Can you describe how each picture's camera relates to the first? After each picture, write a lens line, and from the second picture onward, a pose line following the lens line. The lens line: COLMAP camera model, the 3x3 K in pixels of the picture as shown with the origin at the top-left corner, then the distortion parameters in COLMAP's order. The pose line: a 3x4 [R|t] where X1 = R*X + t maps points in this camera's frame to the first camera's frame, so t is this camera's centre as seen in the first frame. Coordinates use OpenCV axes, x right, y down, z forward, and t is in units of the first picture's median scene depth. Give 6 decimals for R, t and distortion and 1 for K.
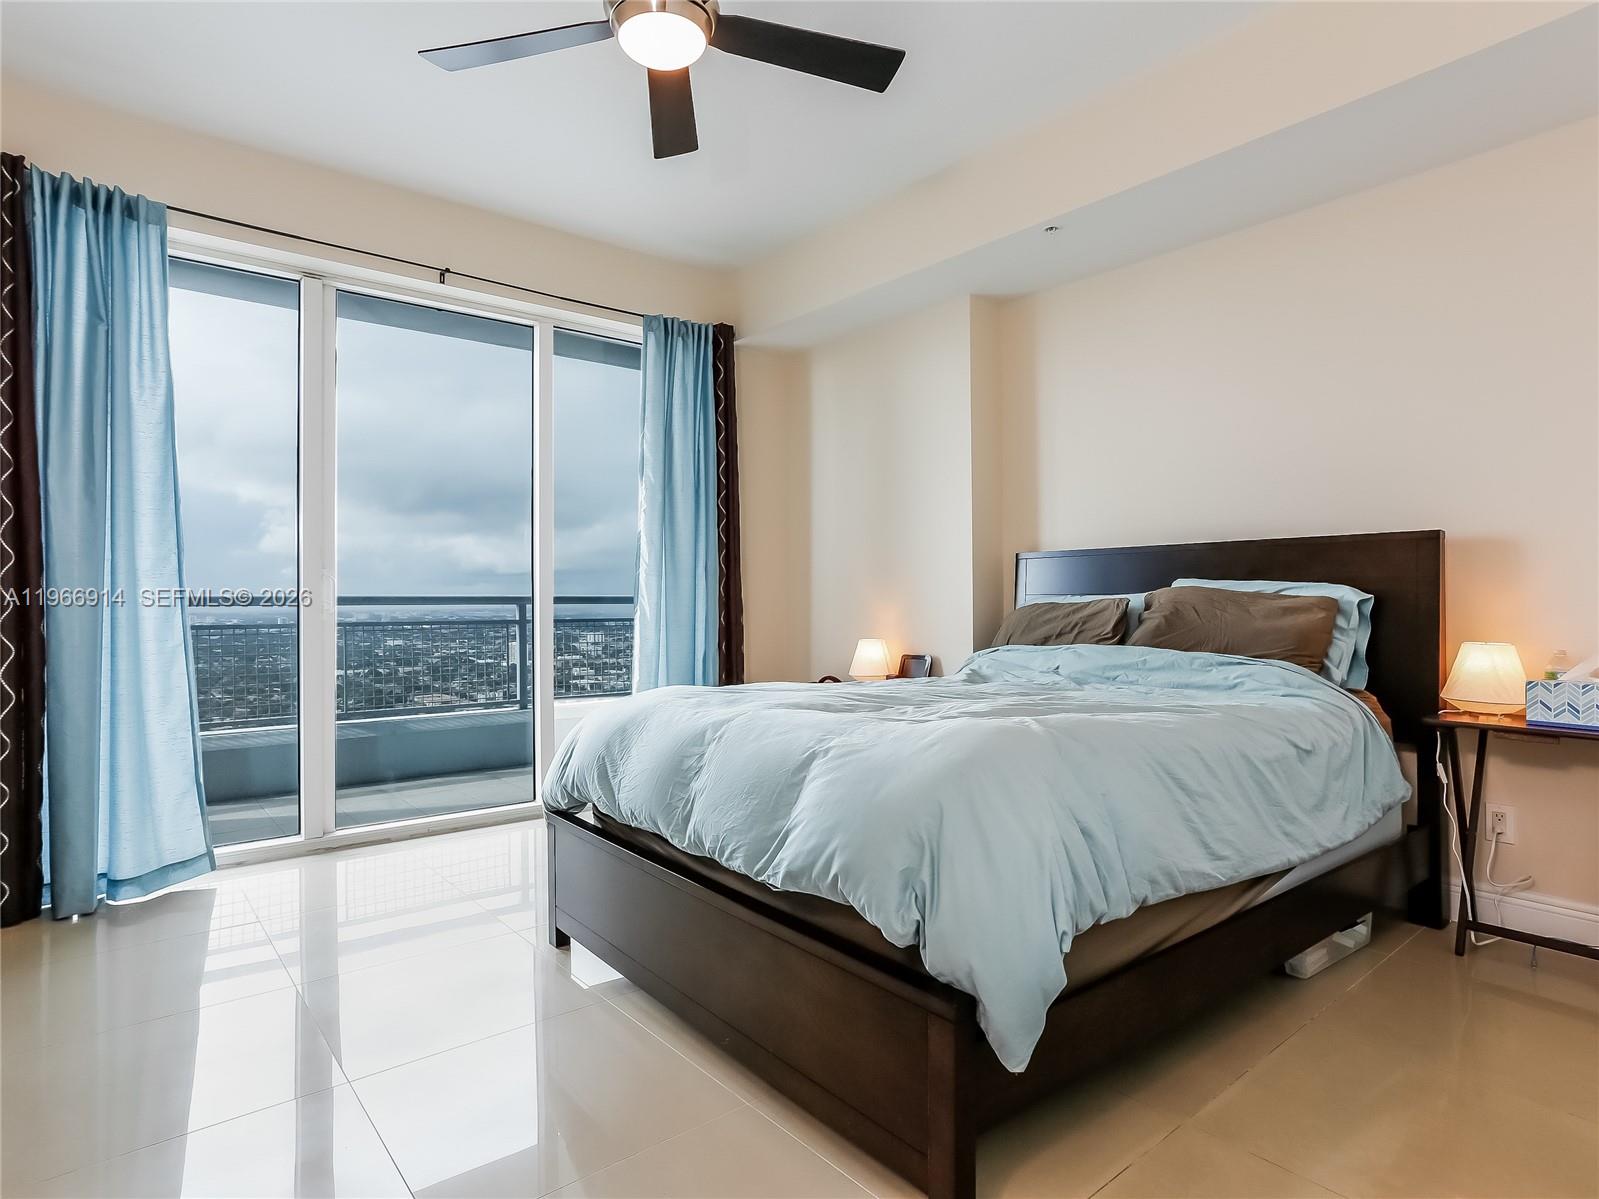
lens RADIAL K [[883.6, 0, 803.7], [0, 883.6, 614.7], [0, 0, 1]] dist [-0.038724, 0.024480]
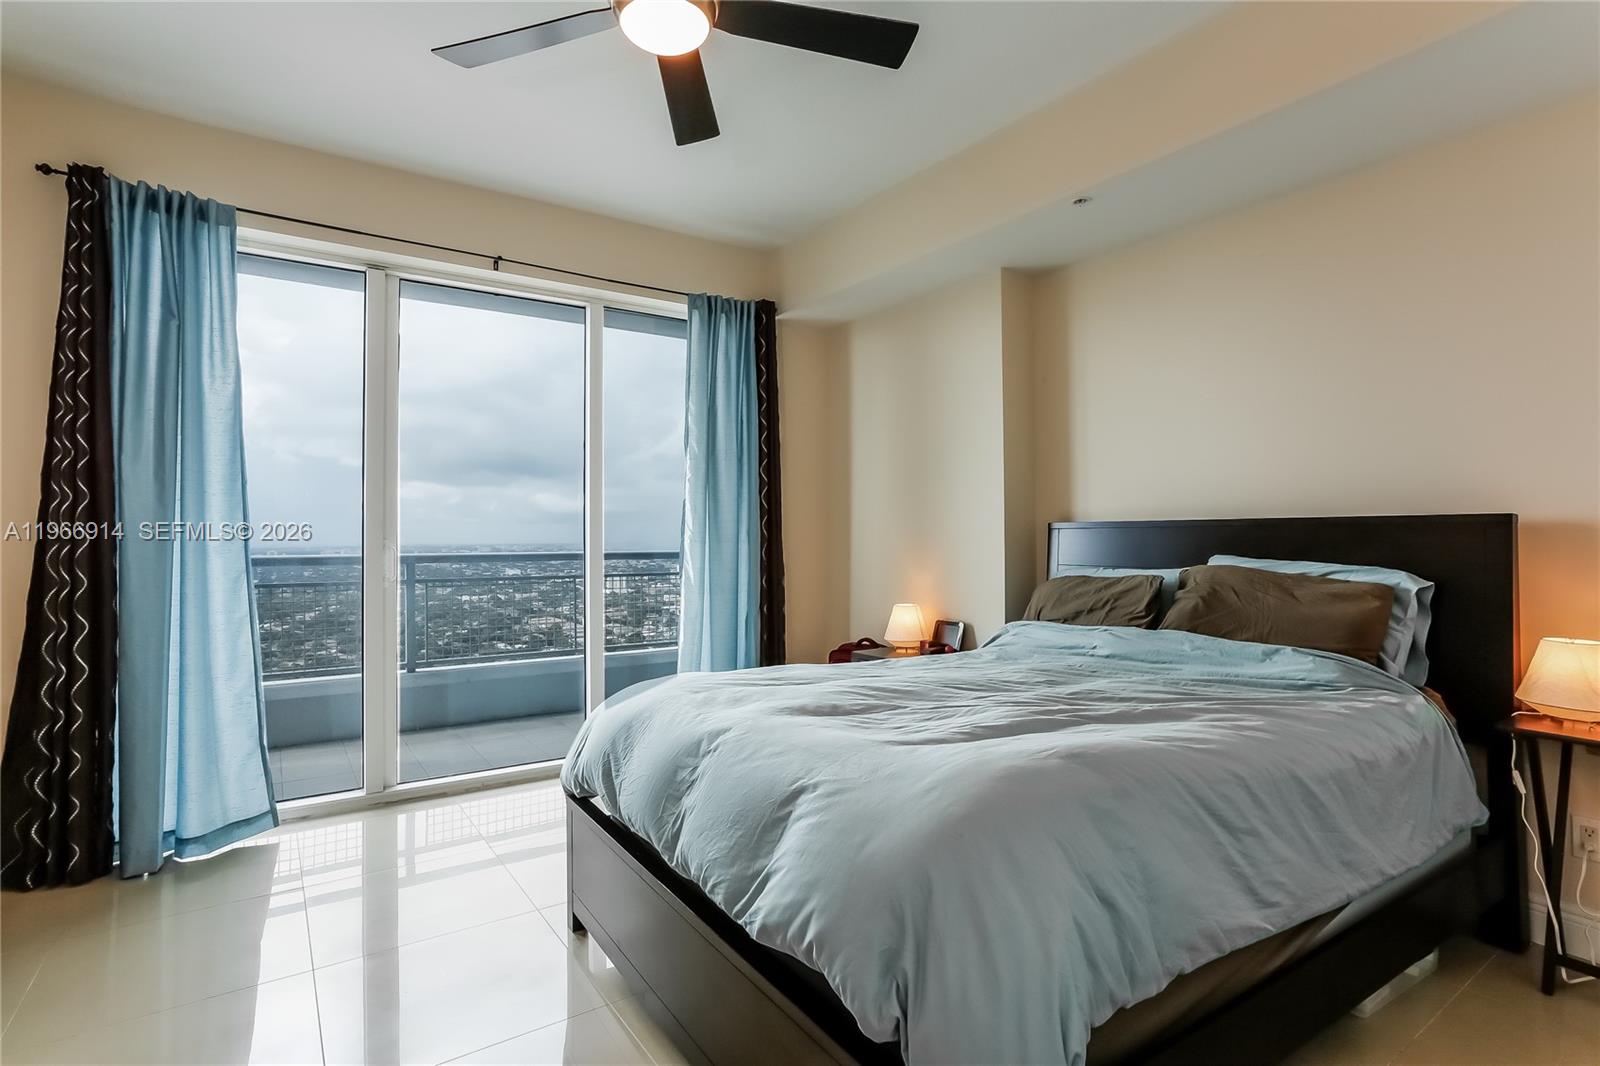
lens RADIAL K [[790.1, 0, 805.7], [0, 790.1, 538.6], [0, 0, 1]] dist [-0.031338, 0.019500]
pose [[0.996683, -0.000458, -0.081386, 0.049484], [-0.000494, 0.999932, -0.011683, -0.052860], [0.081386, 0.011684, 0.996614, 0.107389]]
